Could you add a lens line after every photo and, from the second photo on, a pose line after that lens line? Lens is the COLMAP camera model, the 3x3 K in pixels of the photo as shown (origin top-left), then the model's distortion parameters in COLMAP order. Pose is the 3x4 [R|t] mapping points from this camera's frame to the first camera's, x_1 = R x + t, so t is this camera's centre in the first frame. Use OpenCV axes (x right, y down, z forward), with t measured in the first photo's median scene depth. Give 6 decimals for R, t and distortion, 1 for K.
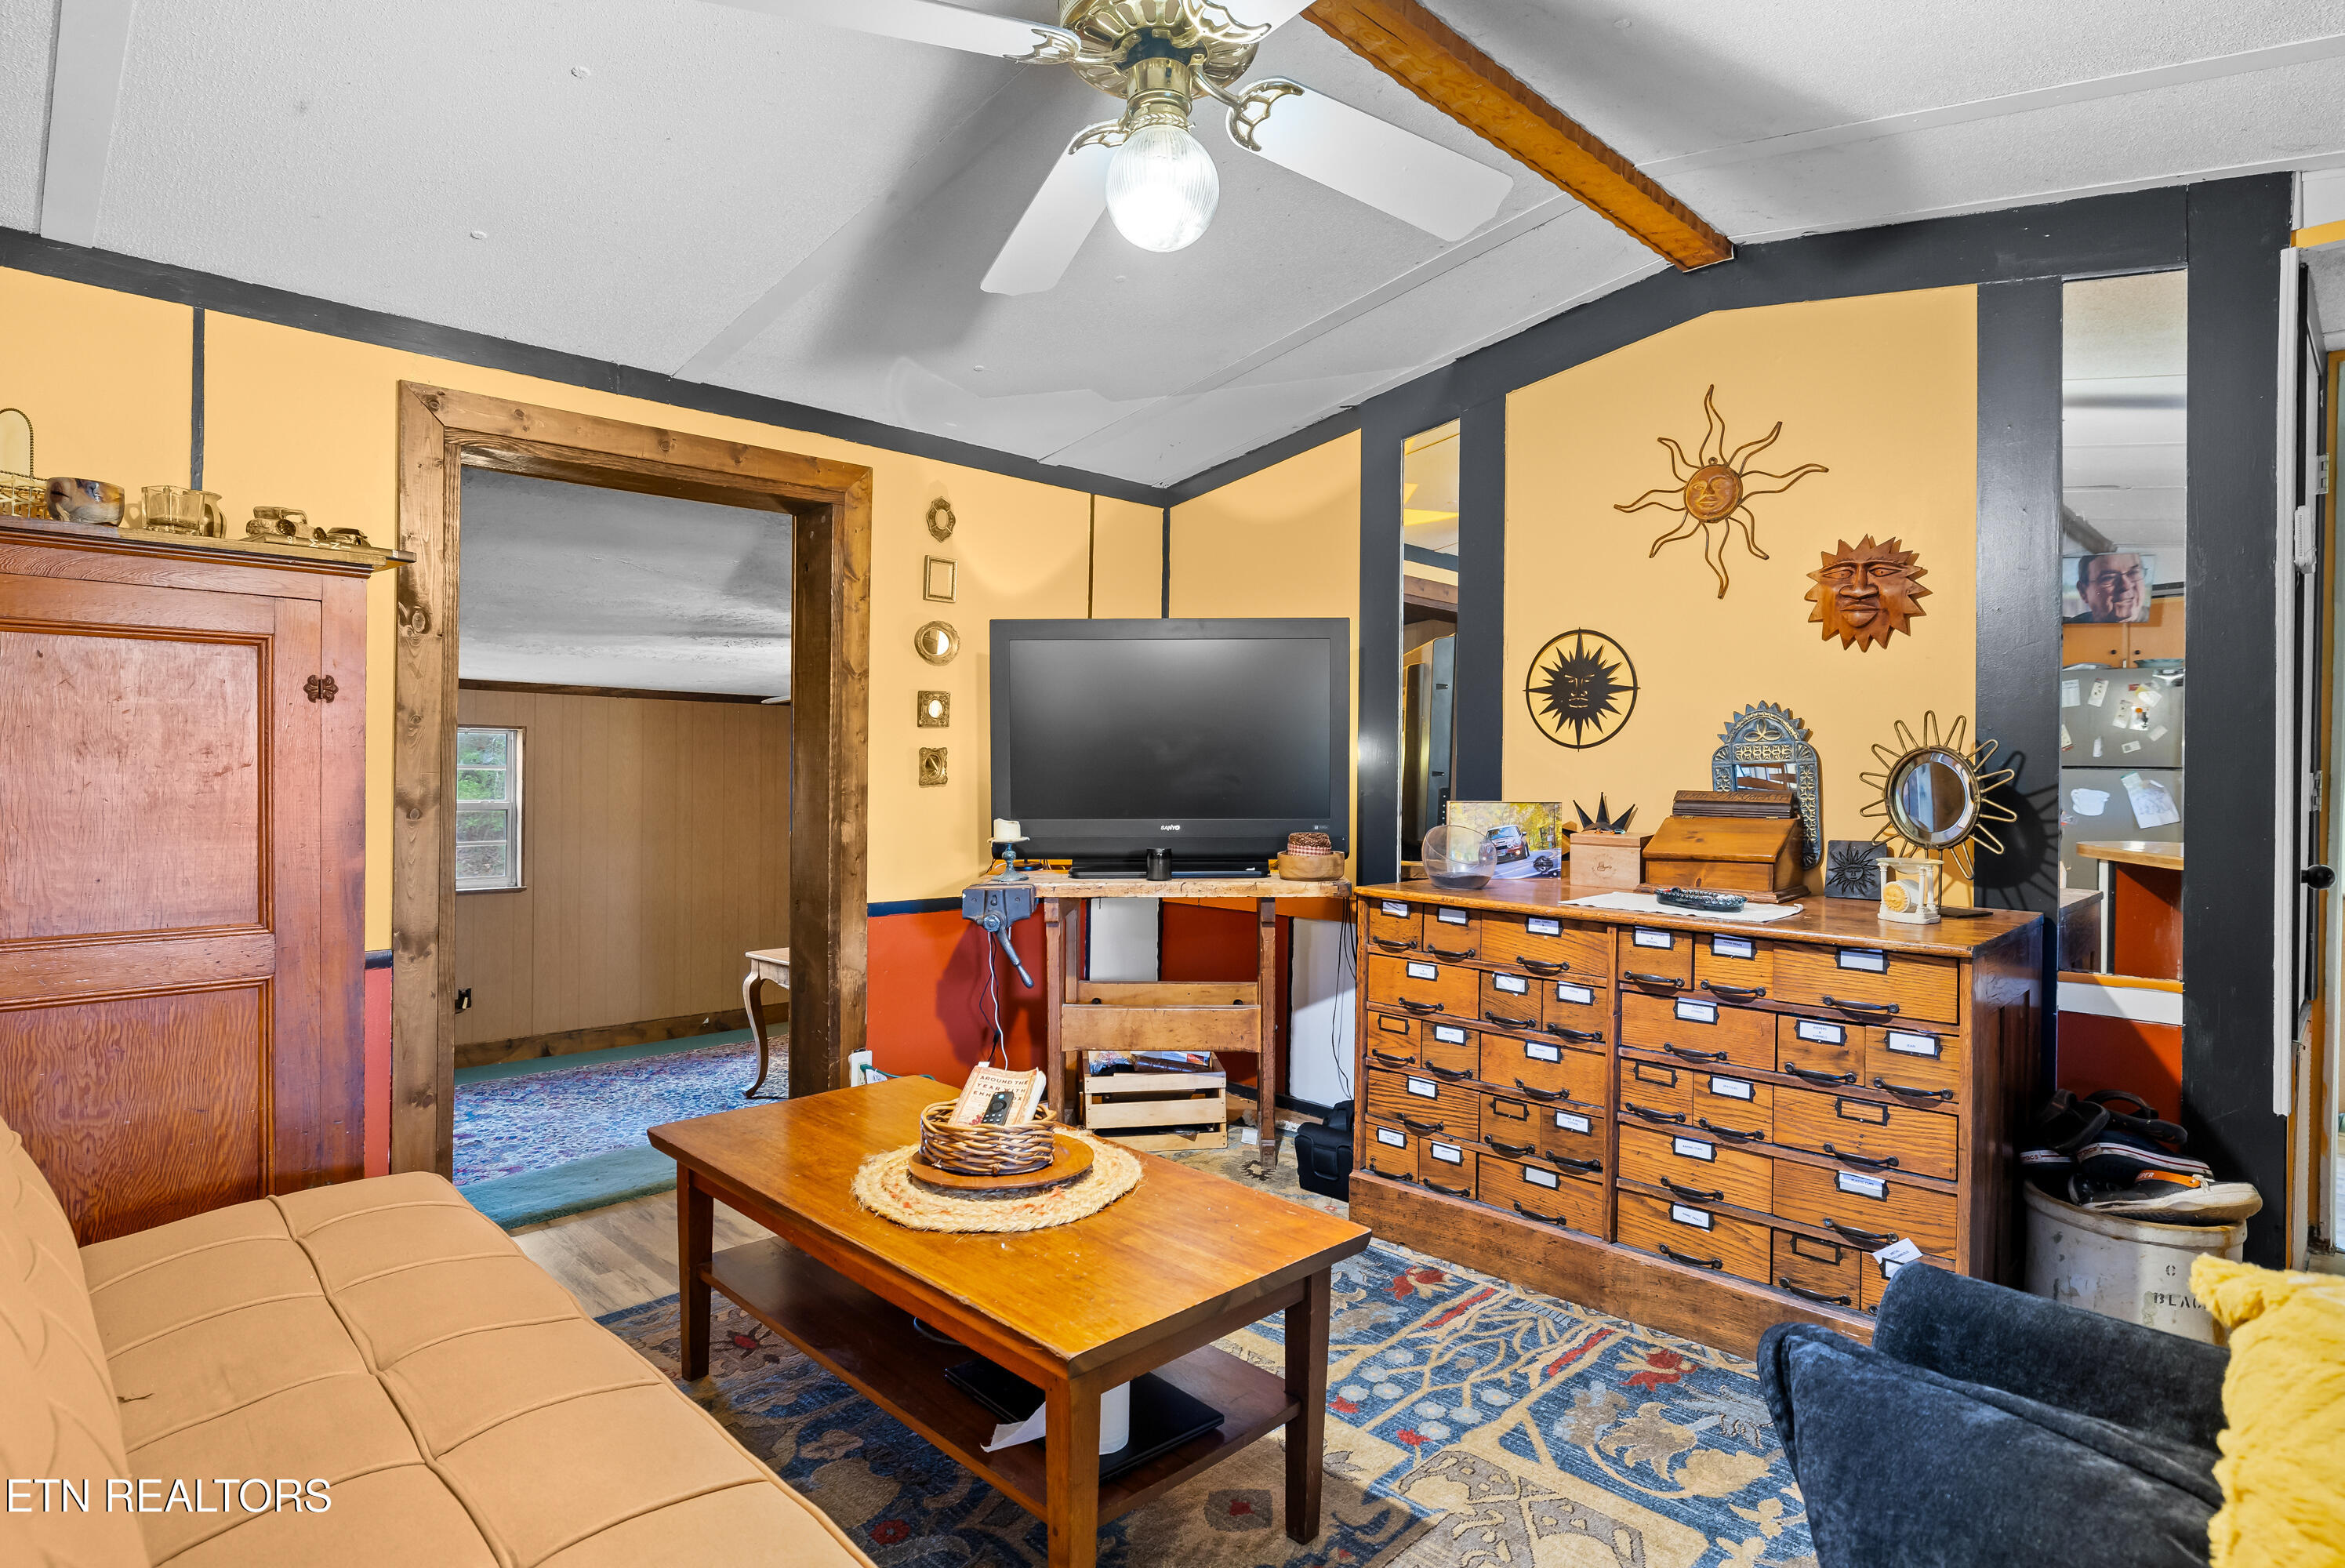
lens RADIAL K [[1219.3, 0, 1154.5], [0, 1219.3, 781.7], [0, 0, 1]] dist [0.004454, 0.002346]
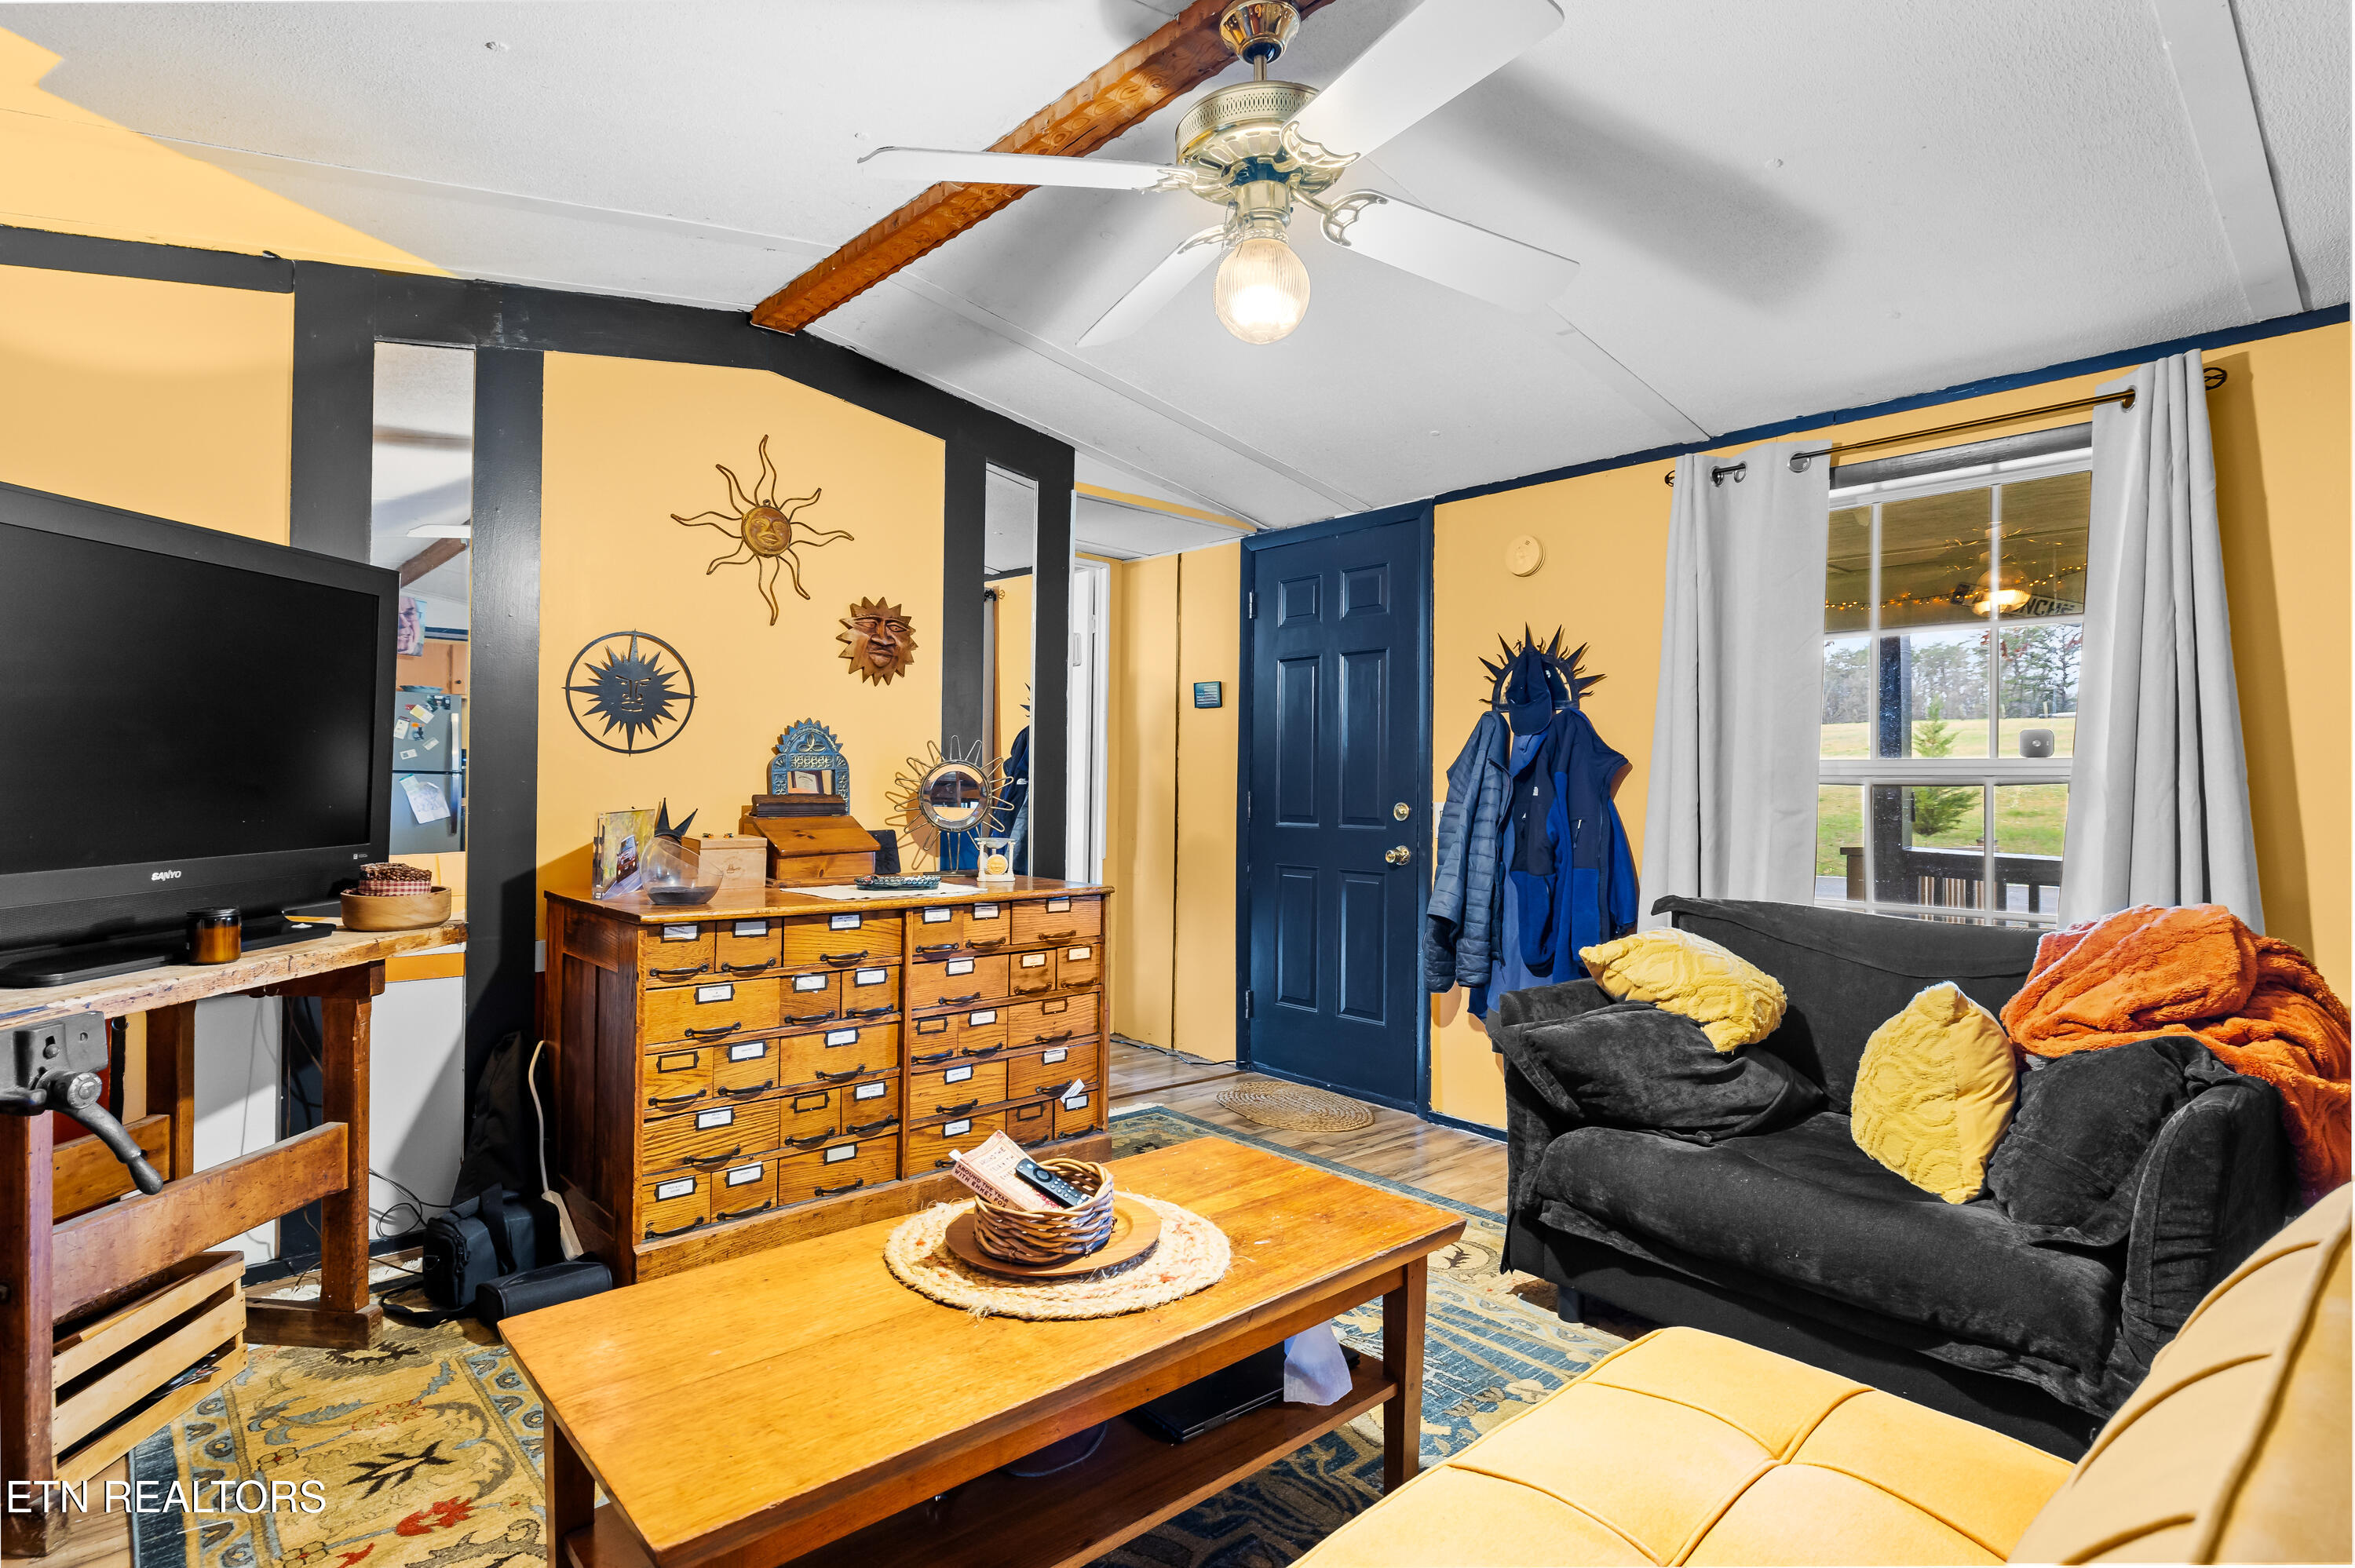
lens RADIAL K [[1224.3, 0, 1168.5], [0, 1224.3, 778.3], [0, 0, 1]] dist [0.004454, 0.002346]
pose [[0.046092, -0.009408, 0.998893, -0.701283], [0.001762, 0.999955, 0.009337, -0.018018], [-0.998936, 0.001329, 0.046107, 0.609021]]
